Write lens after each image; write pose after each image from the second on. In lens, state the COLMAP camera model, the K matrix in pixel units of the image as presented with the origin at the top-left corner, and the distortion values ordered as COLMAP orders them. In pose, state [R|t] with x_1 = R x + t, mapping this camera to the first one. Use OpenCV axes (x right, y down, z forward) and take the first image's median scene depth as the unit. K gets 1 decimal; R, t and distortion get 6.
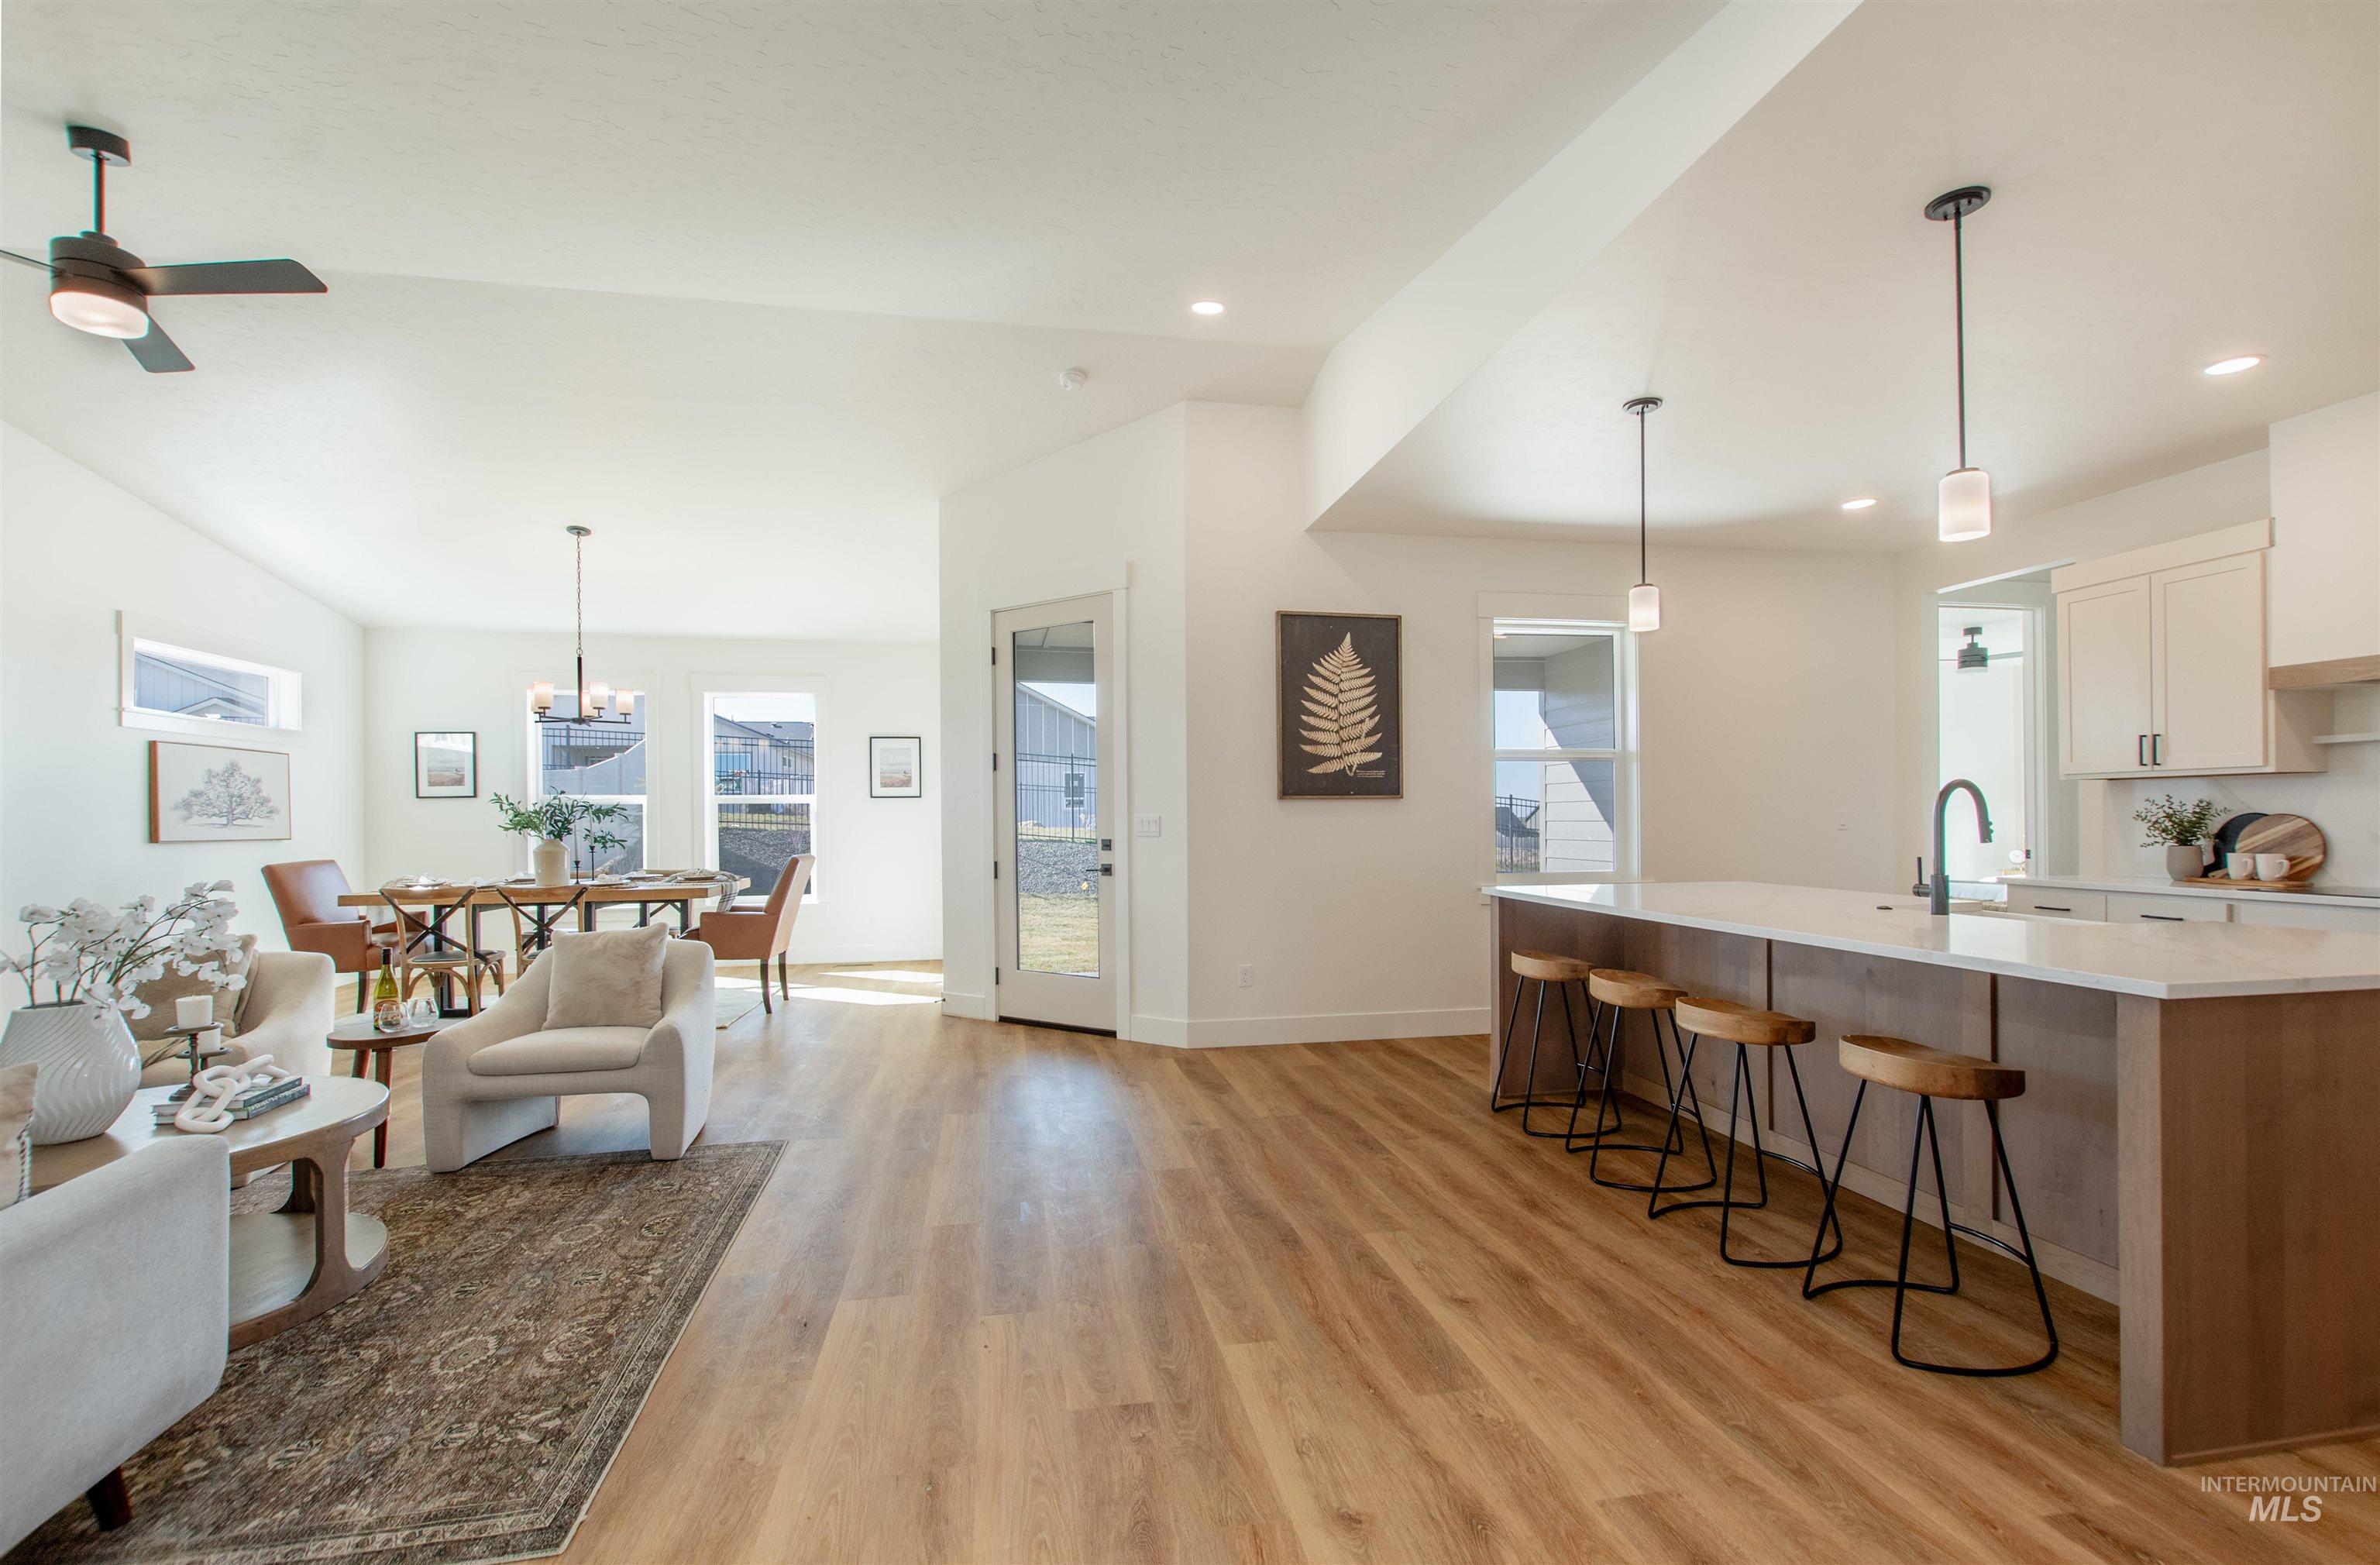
lens RADIAL K [[1047.6, 0, 1192.0], [0, 1047.6, 813.0], [0, 0, 1]] dist [-0.001710, -0.001135]
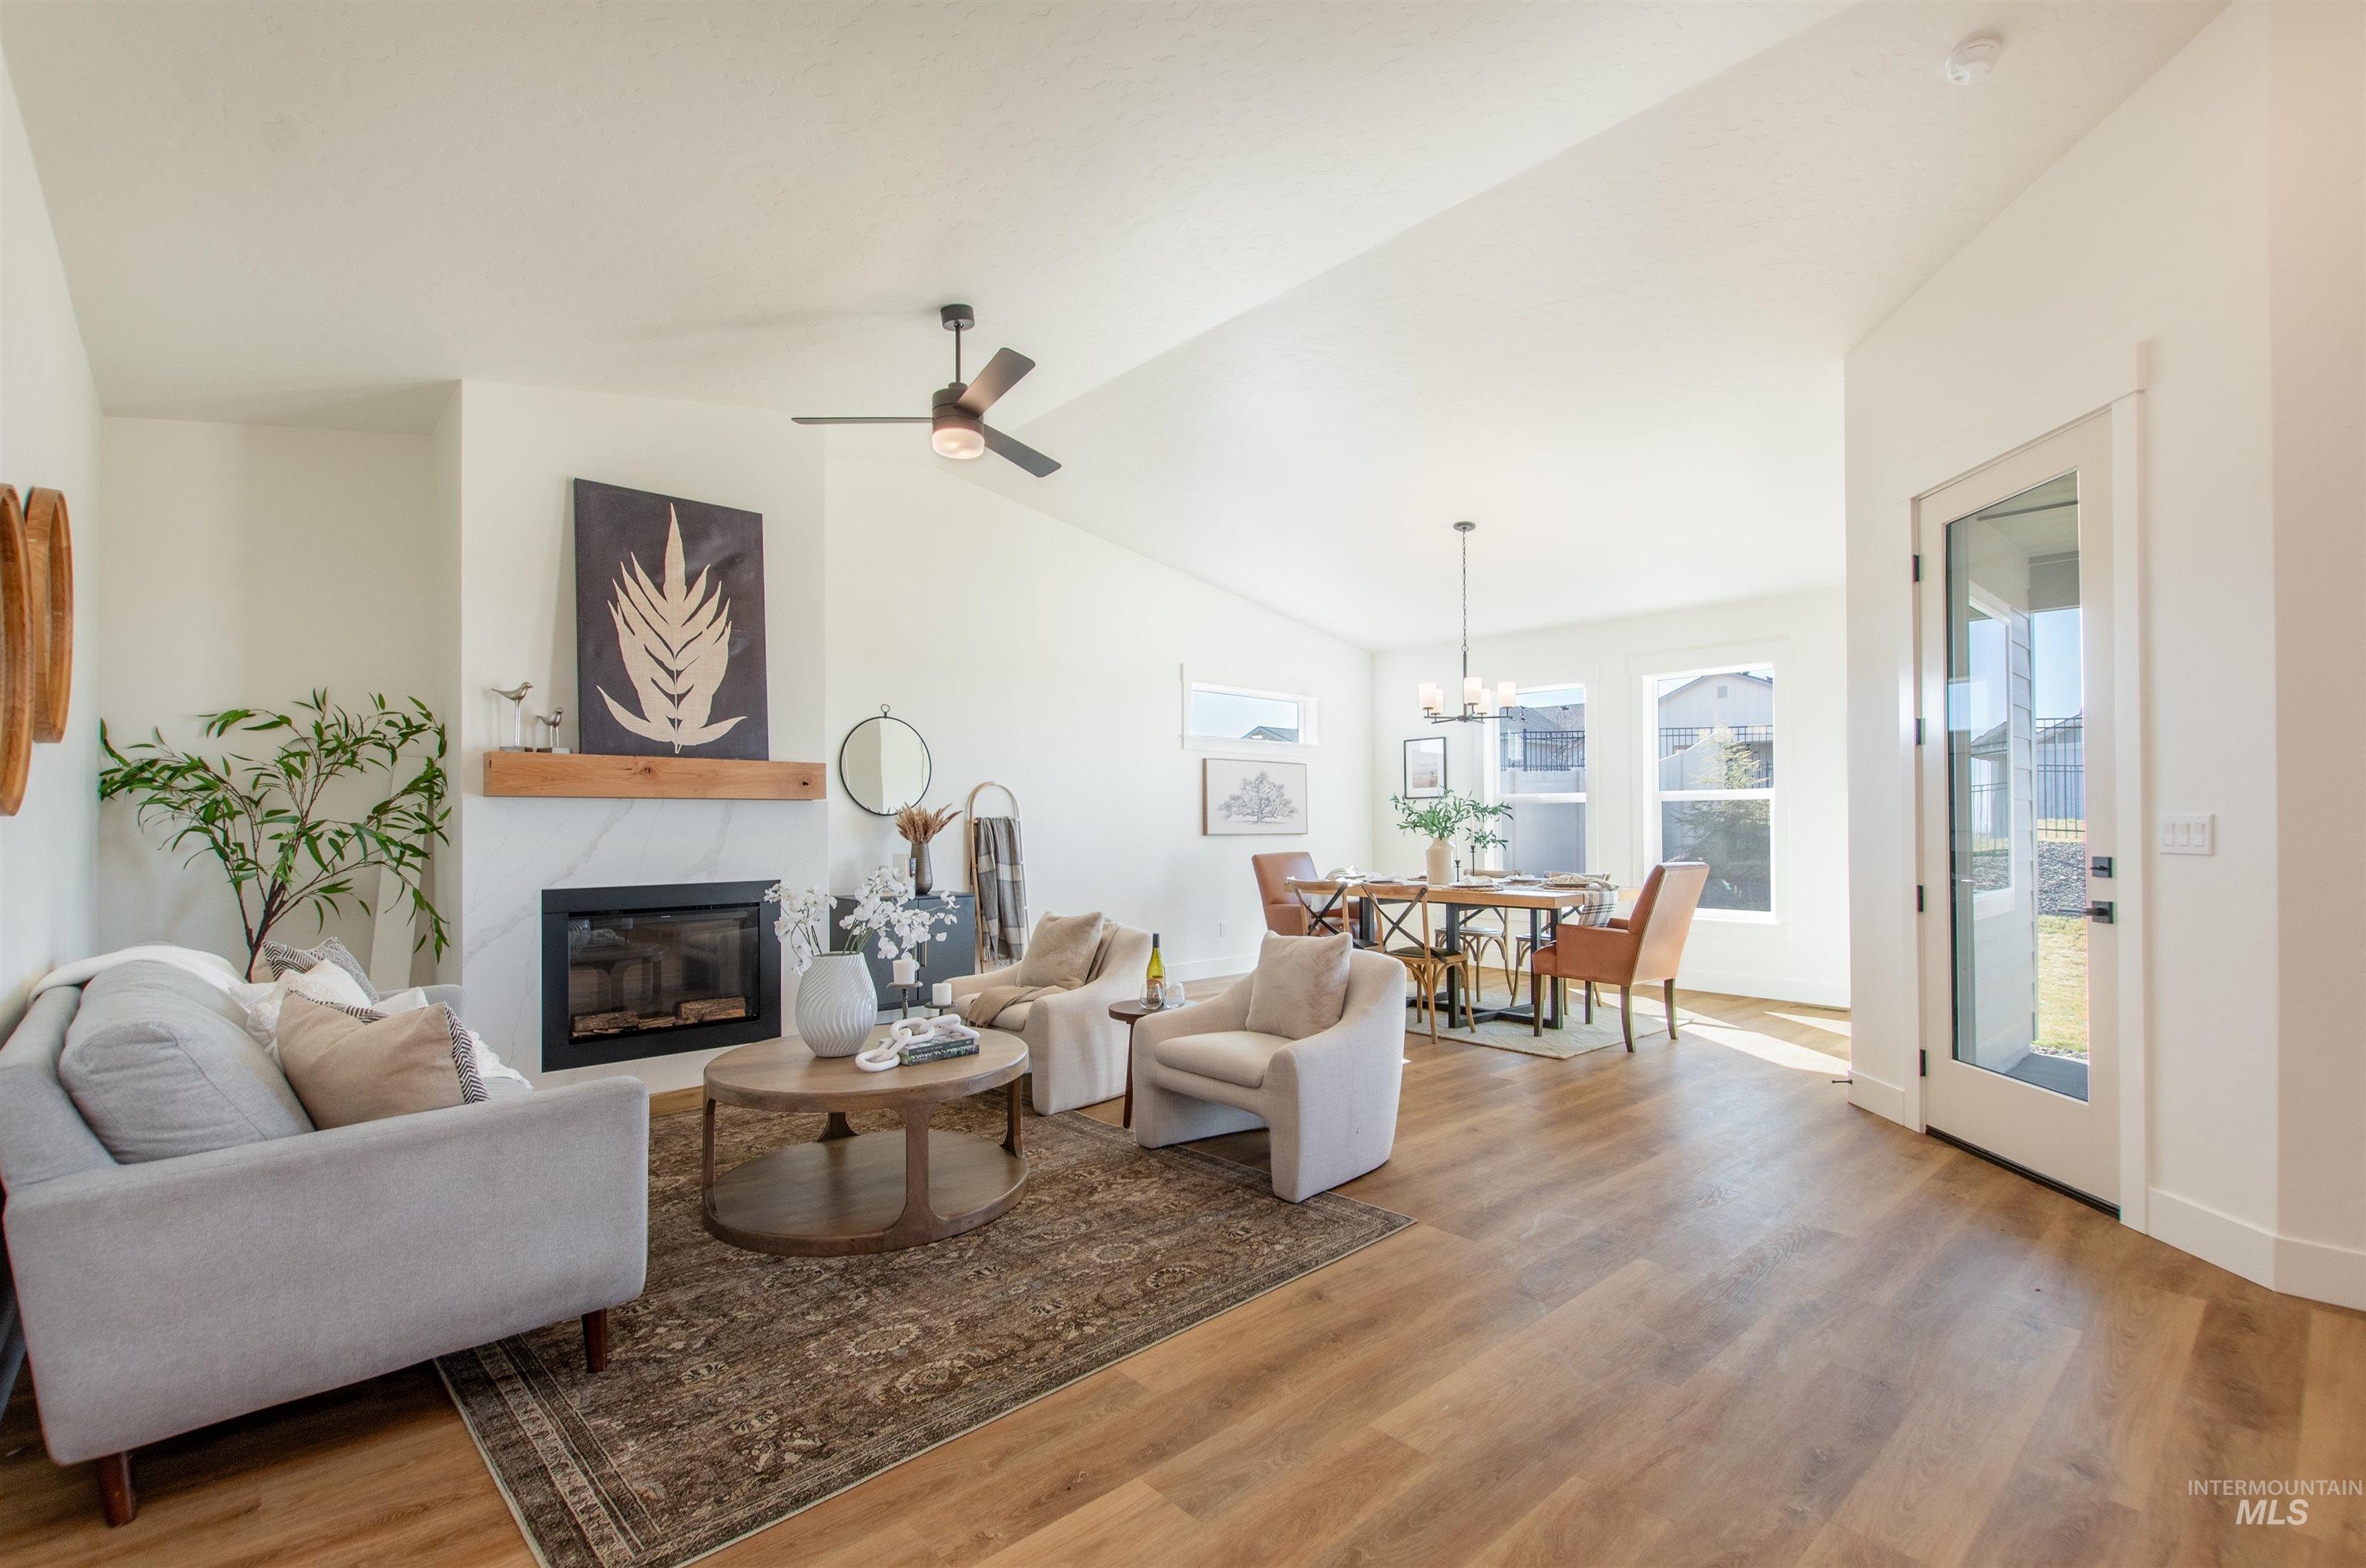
lens RADIAL K [[1049.4, 0, 1178.5], [0, 1049.4, 819.5], [0, 0, 1]] dist [0.002264, 0.000213]
pose [[0.522467, 0.003537, -0.852652, 0.247317], [0.003943, 0.999971, 0.006564, -0.000697], [0.852650, -0.006792, 0.522438, 0.519686]]
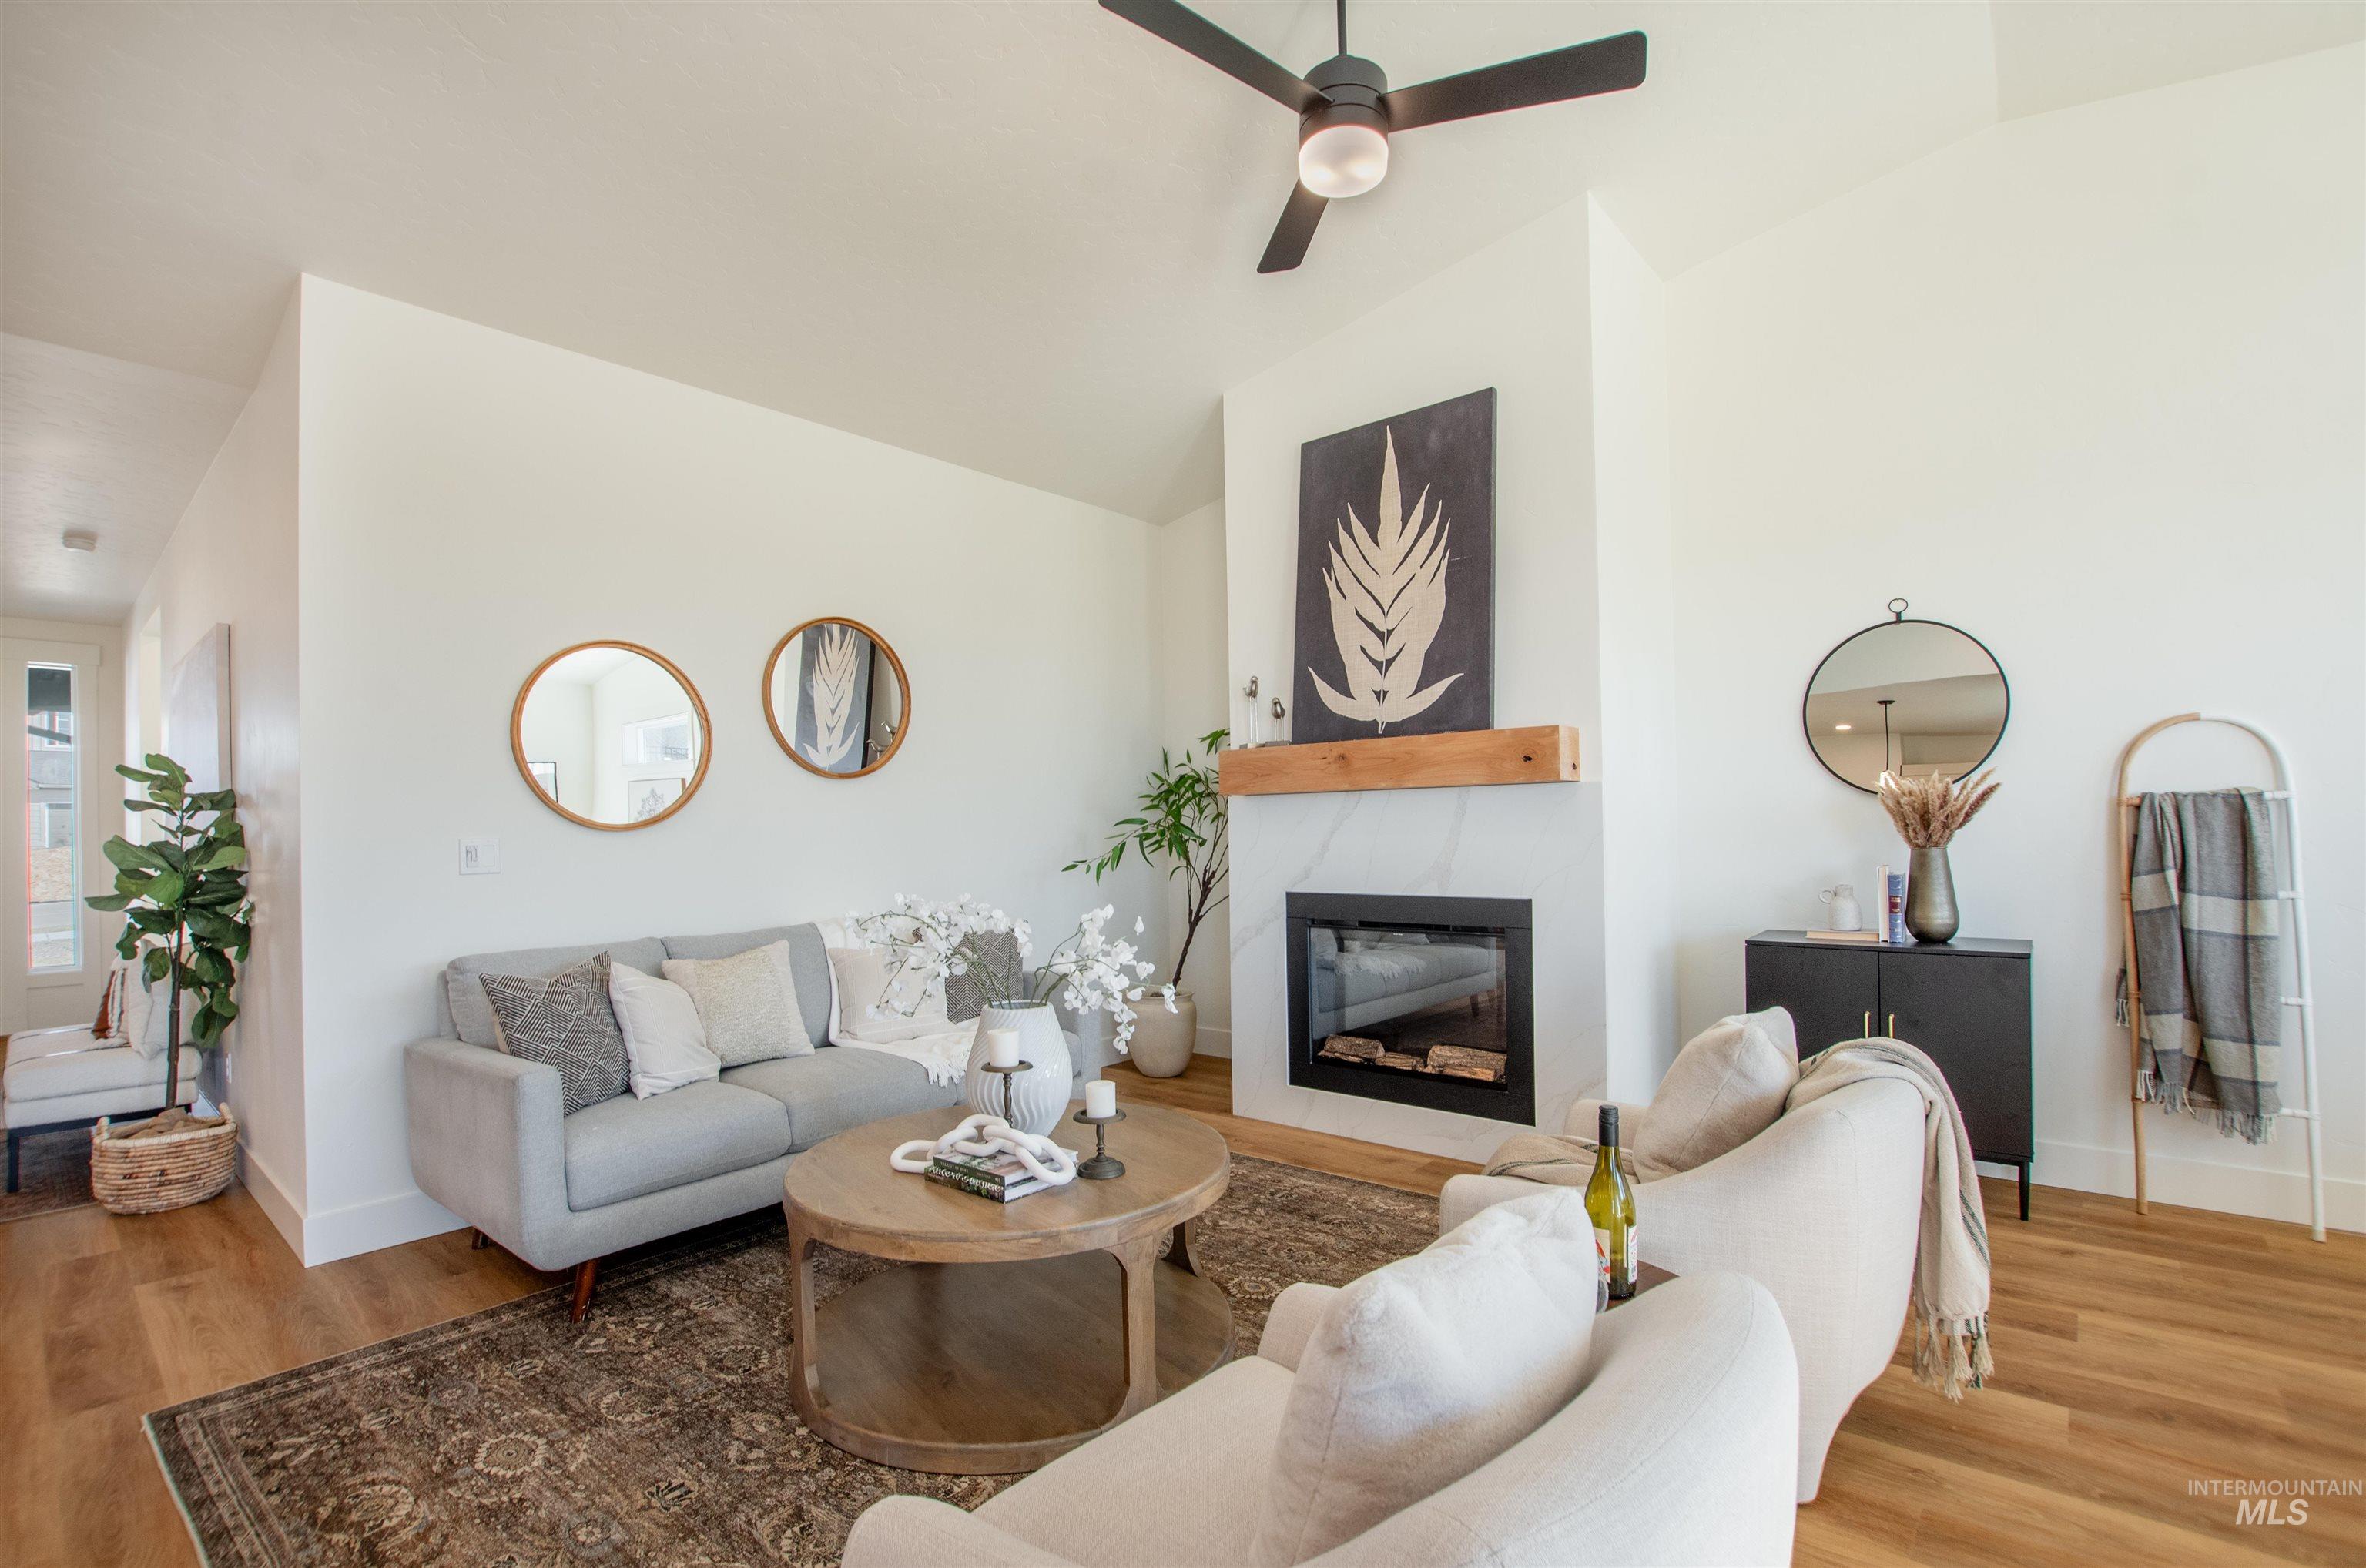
lens RADIAL K [[1067.4, 0, 1191.1], [0, 1067.4, 825.7], [0, 0, 1]] dist [-0.036705, 0.004327]
pose [[-0.780133, 0.022642, -0.625204, -0.445171], [0.029750, 0.999557, -0.000923, 0.012520], [0.624906, -0.019320, -0.780461, 1.484596]]
